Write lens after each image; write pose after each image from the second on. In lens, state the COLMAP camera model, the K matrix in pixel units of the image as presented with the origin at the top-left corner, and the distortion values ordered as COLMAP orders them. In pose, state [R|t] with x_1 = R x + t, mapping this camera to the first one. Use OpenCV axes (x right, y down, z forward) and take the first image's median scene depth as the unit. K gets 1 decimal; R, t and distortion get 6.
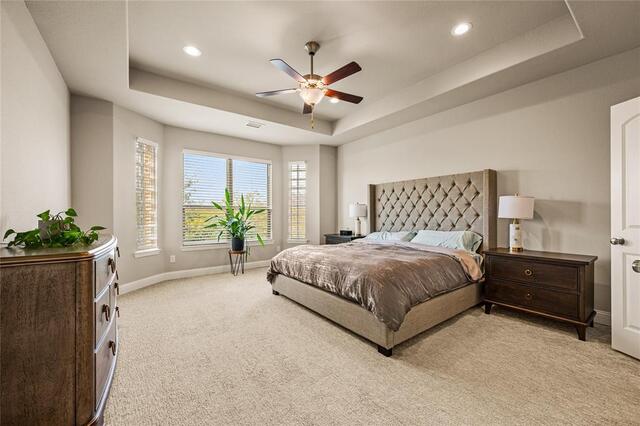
lens RADIAL K [[251.6, 0, 321.7], [0, 251.6, 214.2], [0, 0, 1]] dist [-0.001679, 0.000030]
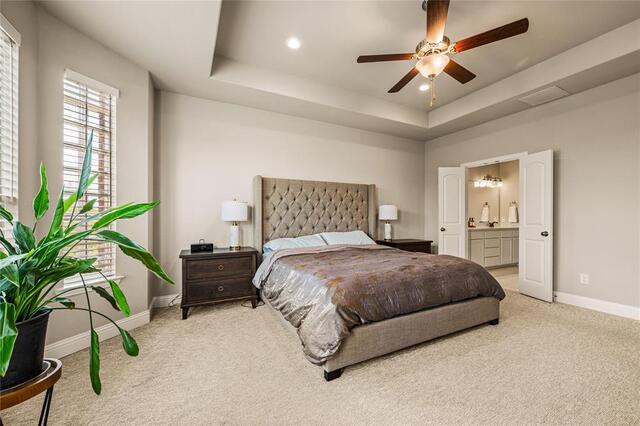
lens RADIAL K [[251.6, 0, 321.7], [0, 251.6, 214.2], [0, 0, 1]] dist [-0.001679, 0.000030]
pose [[0.173879, 0.015397, 0.984647, -0.523547], [-0.002636, 0.999881, -0.015170, 0.004501], [-0.984763, 0.000042, 0.173899, 0.725575]]
